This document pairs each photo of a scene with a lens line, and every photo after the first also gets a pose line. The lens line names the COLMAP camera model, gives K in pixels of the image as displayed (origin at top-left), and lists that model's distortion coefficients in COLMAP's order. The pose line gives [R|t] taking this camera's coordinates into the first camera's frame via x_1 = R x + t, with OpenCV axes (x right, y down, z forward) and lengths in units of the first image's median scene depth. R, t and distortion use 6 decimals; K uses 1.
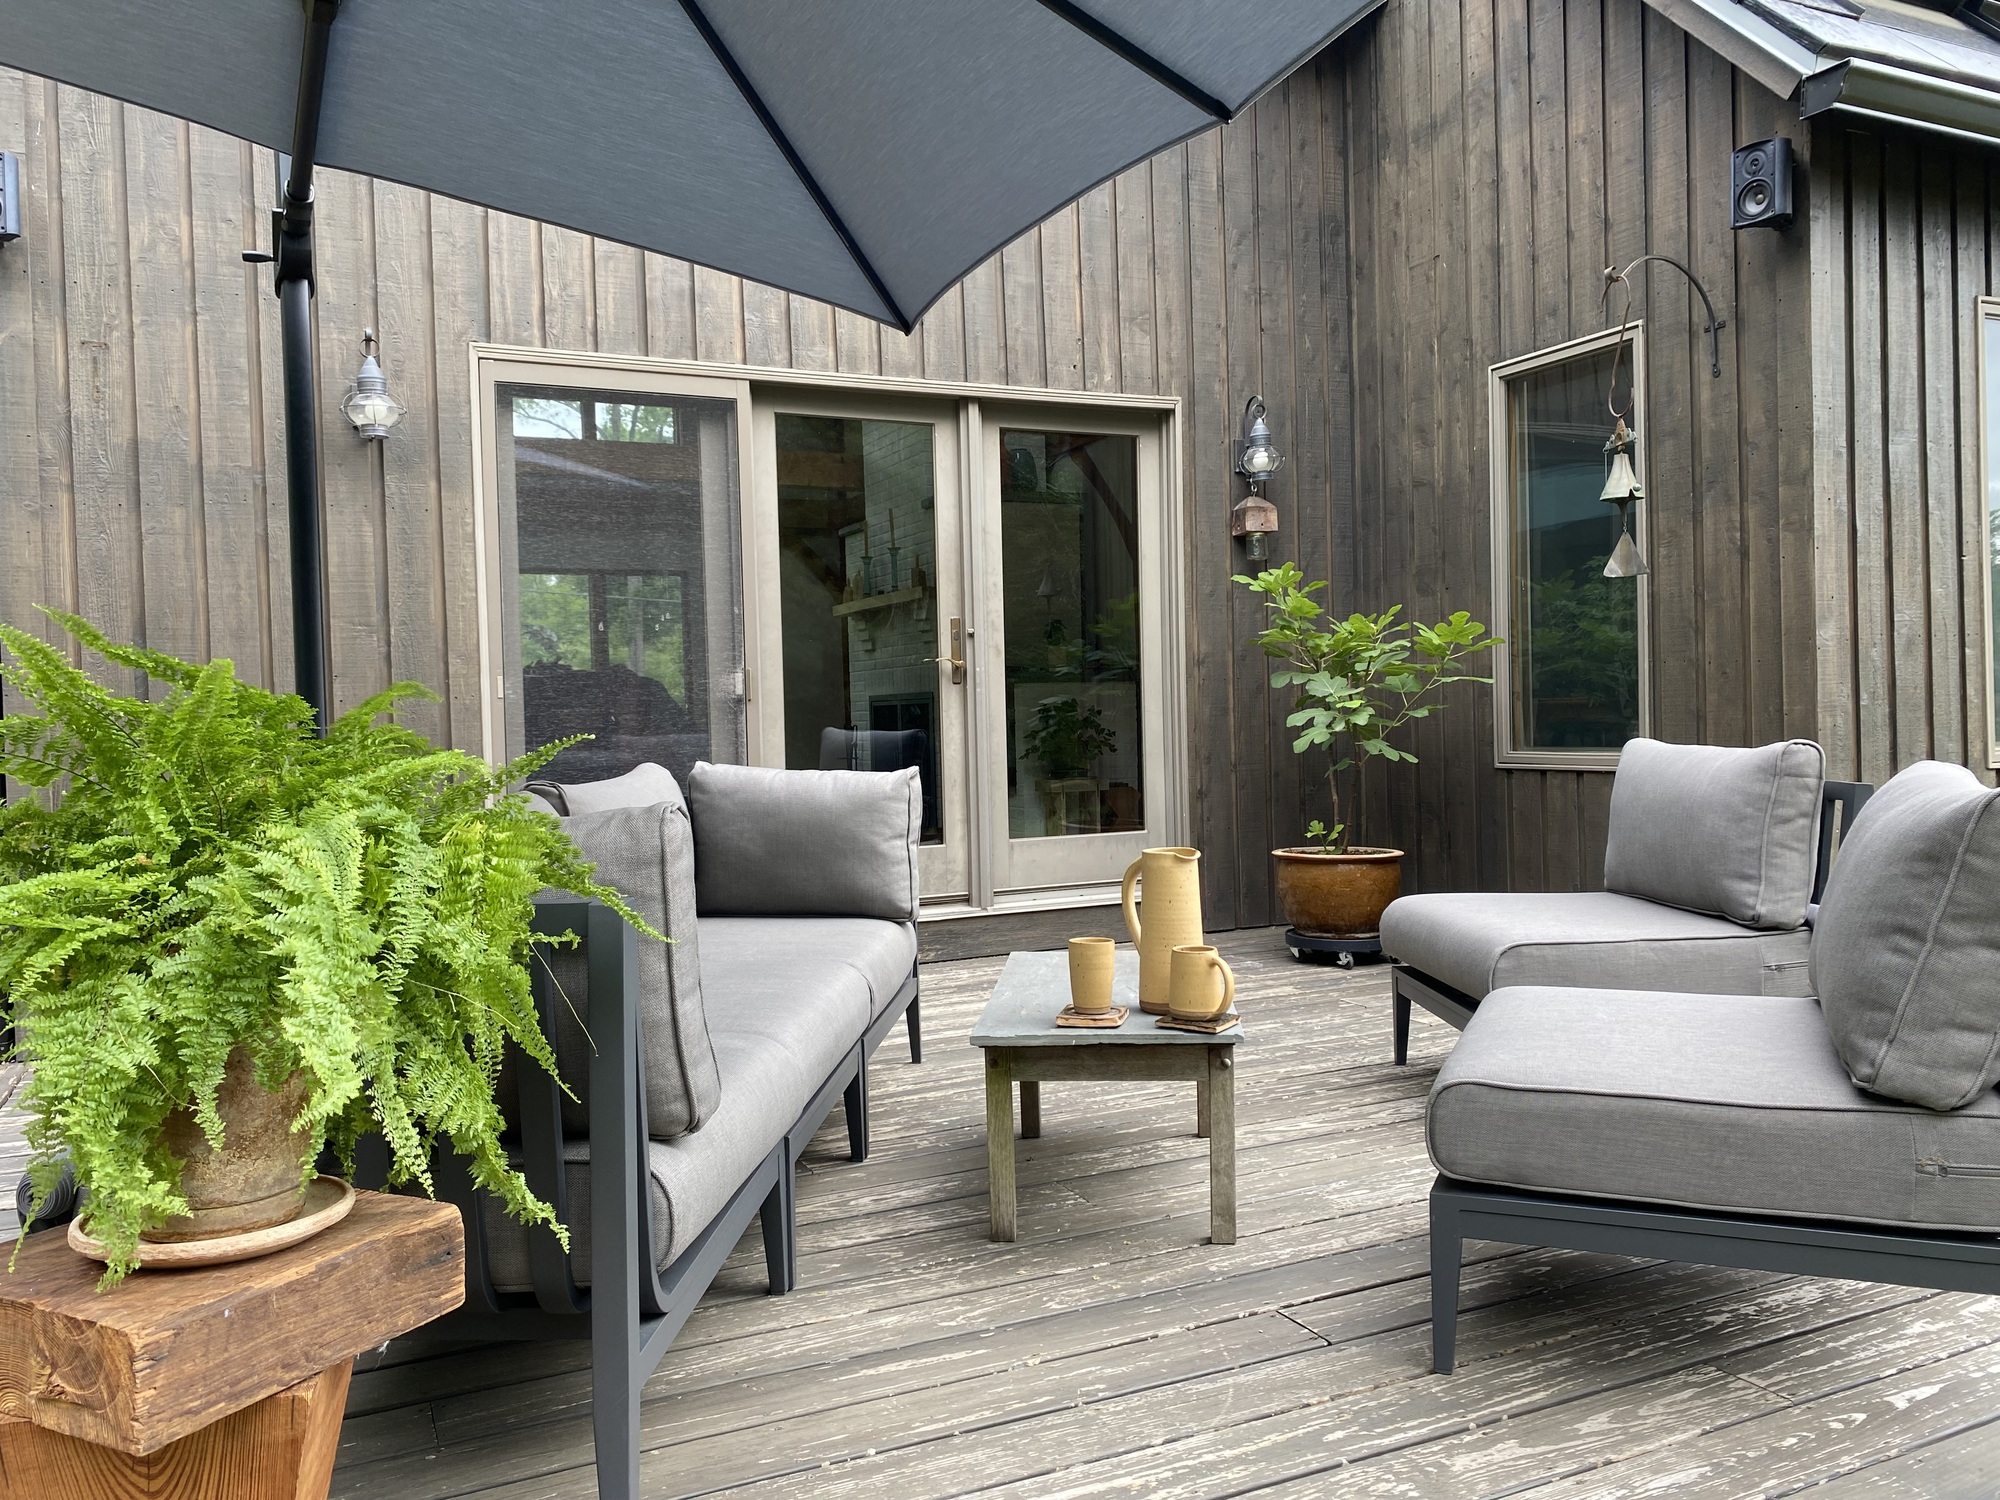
lens RADIAL K [[1532.1, 0, 1005.7], [0, 1532.1, 753.2], [0, 0, 1]] dist [0.051464, -0.059955]
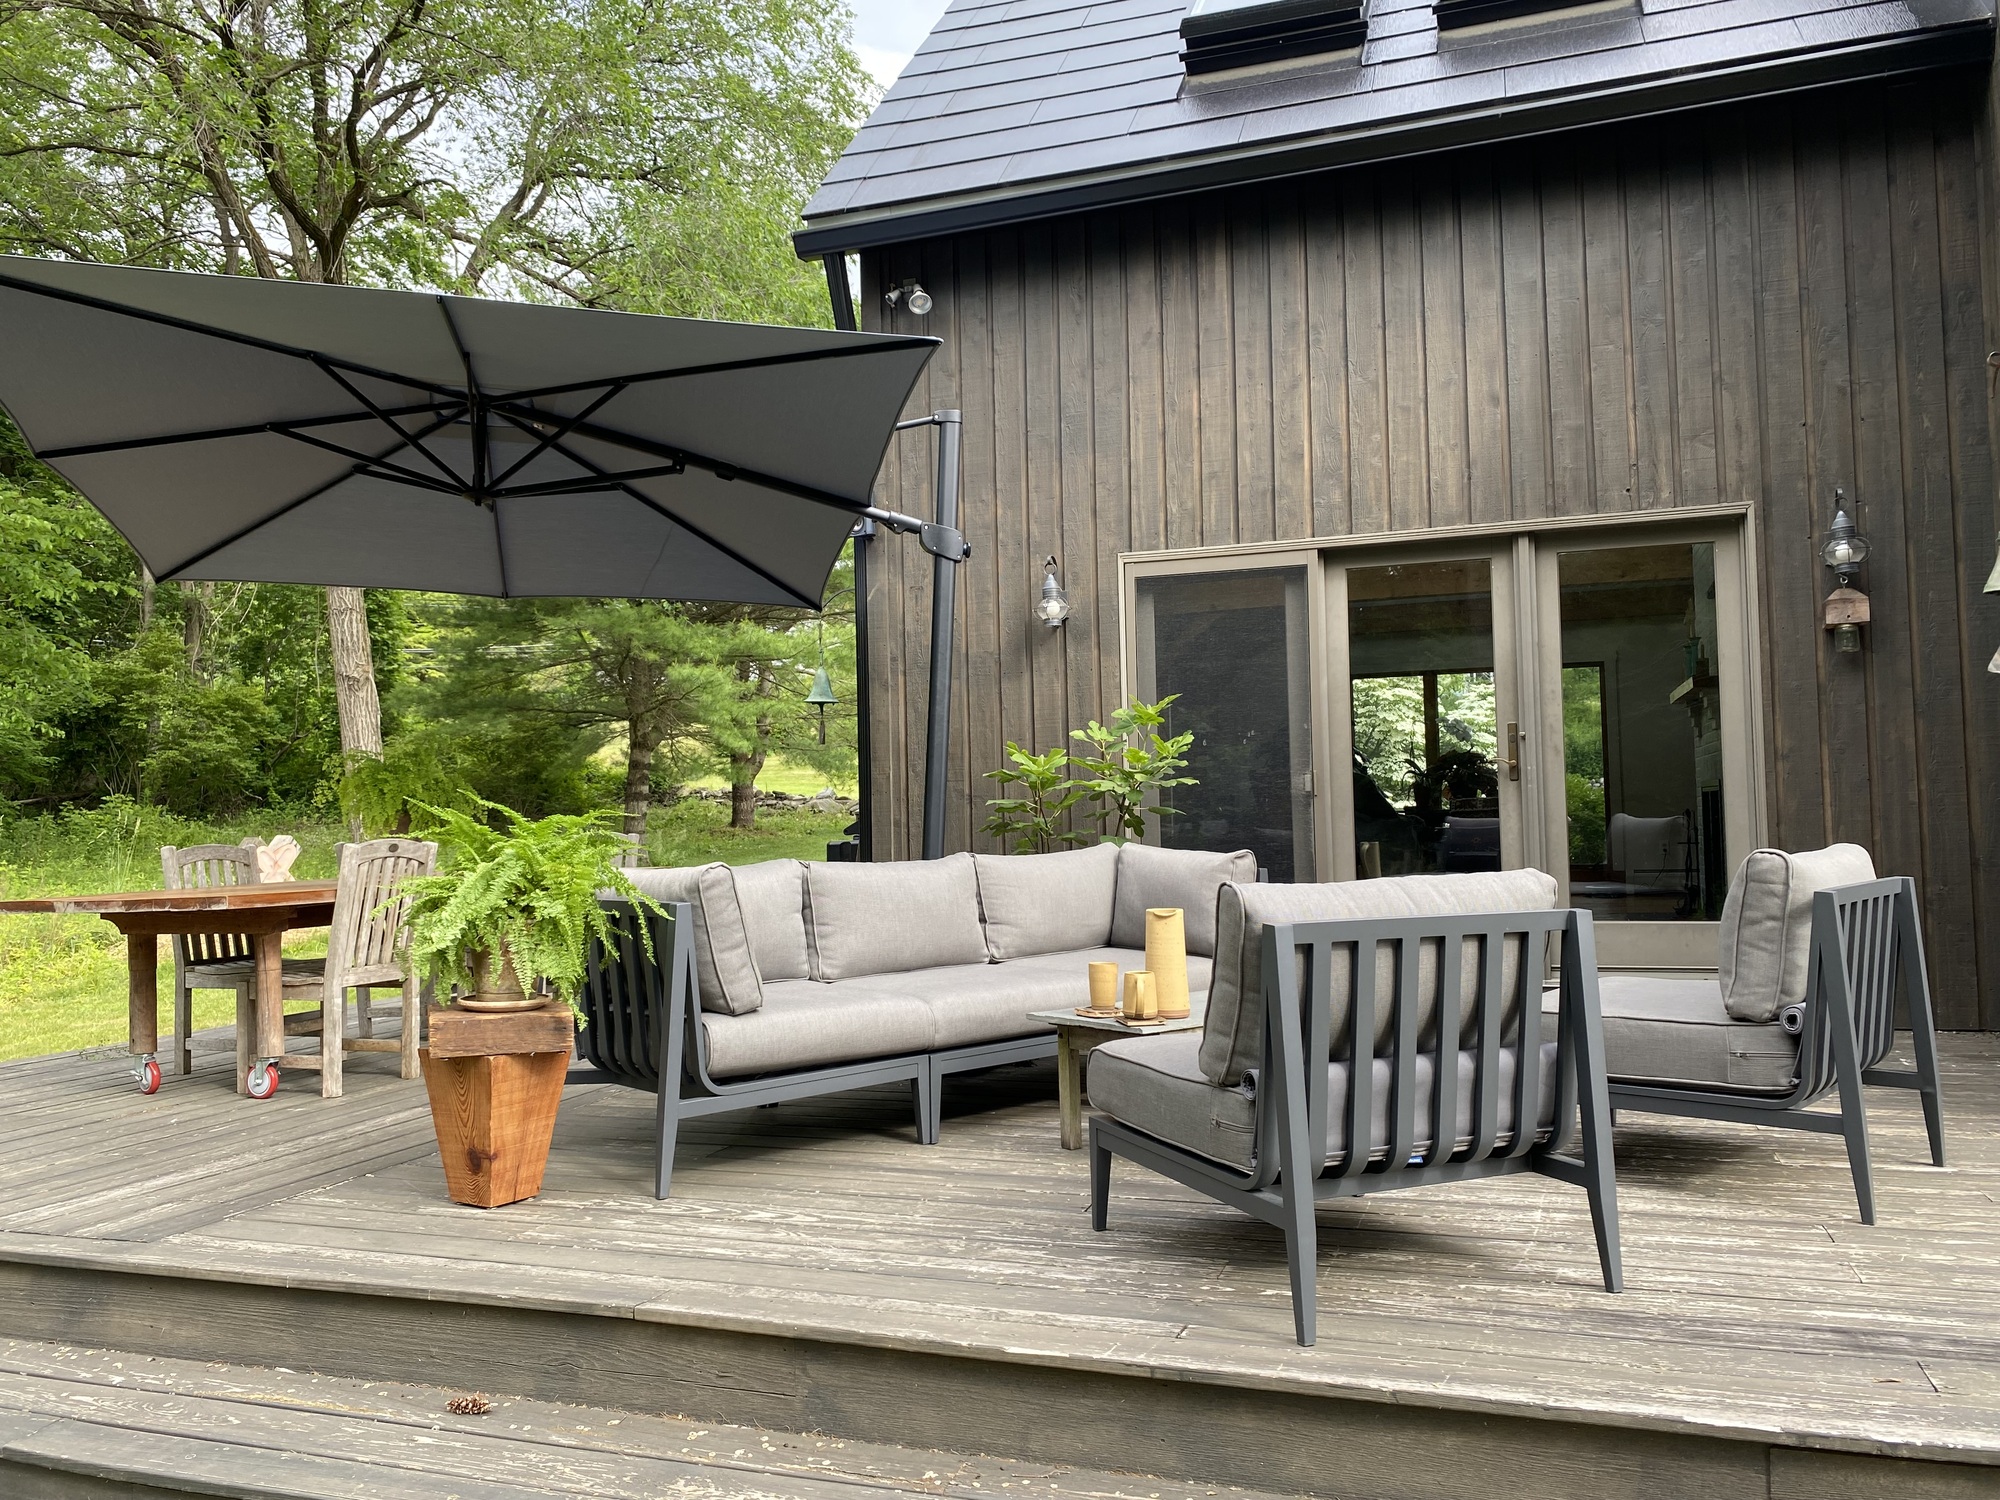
lens RADIAL K [[1532.1, 0, 1002.4], [0, 1532.1, 760.7], [0, 0, 1]] dist [0.051464, -0.059955]
pose [[0.710172, -0.013460, -0.703900, 0.605061], [-0.015676, 0.999267, -0.034923, -0.016288], [0.703854, 0.035836, 0.709440, -0.107807]]
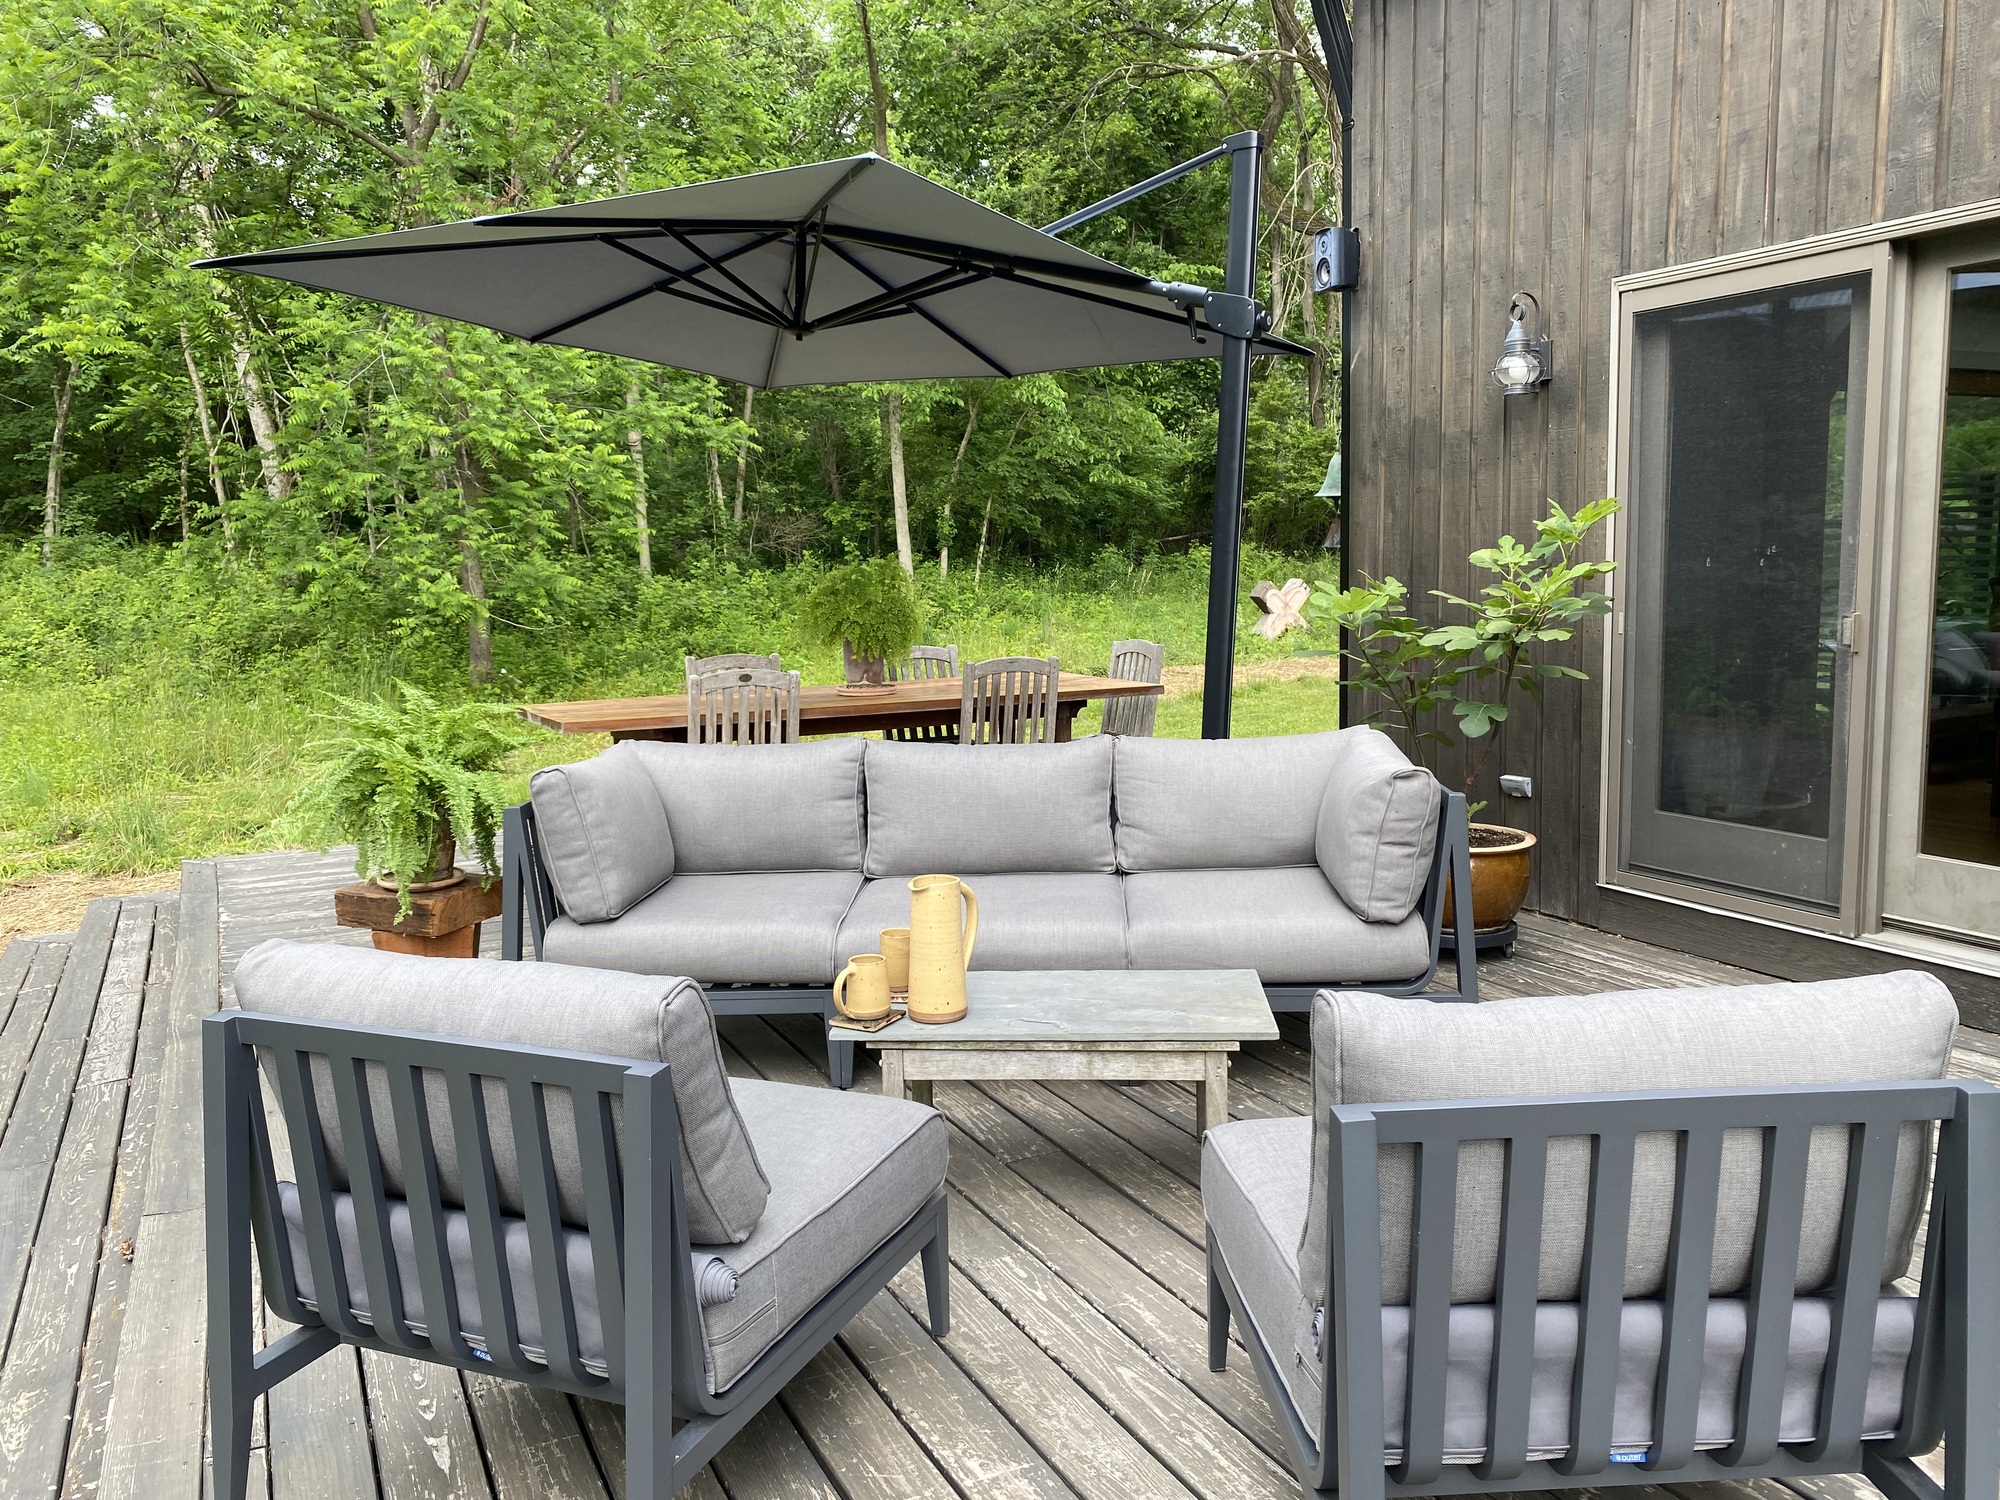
lens RADIAL K [[1532.1, 0, 1004.6], [0, 1532.1, 766.1], [0, 0, 1]] dist [0.051464, -0.059955]
pose [[0.024942, 0.161624, -0.986537, 0.695656], [-0.003416, 0.986852, 0.161589, -0.115231], [0.999683, -0.000660, 0.025166, 0.582986]]
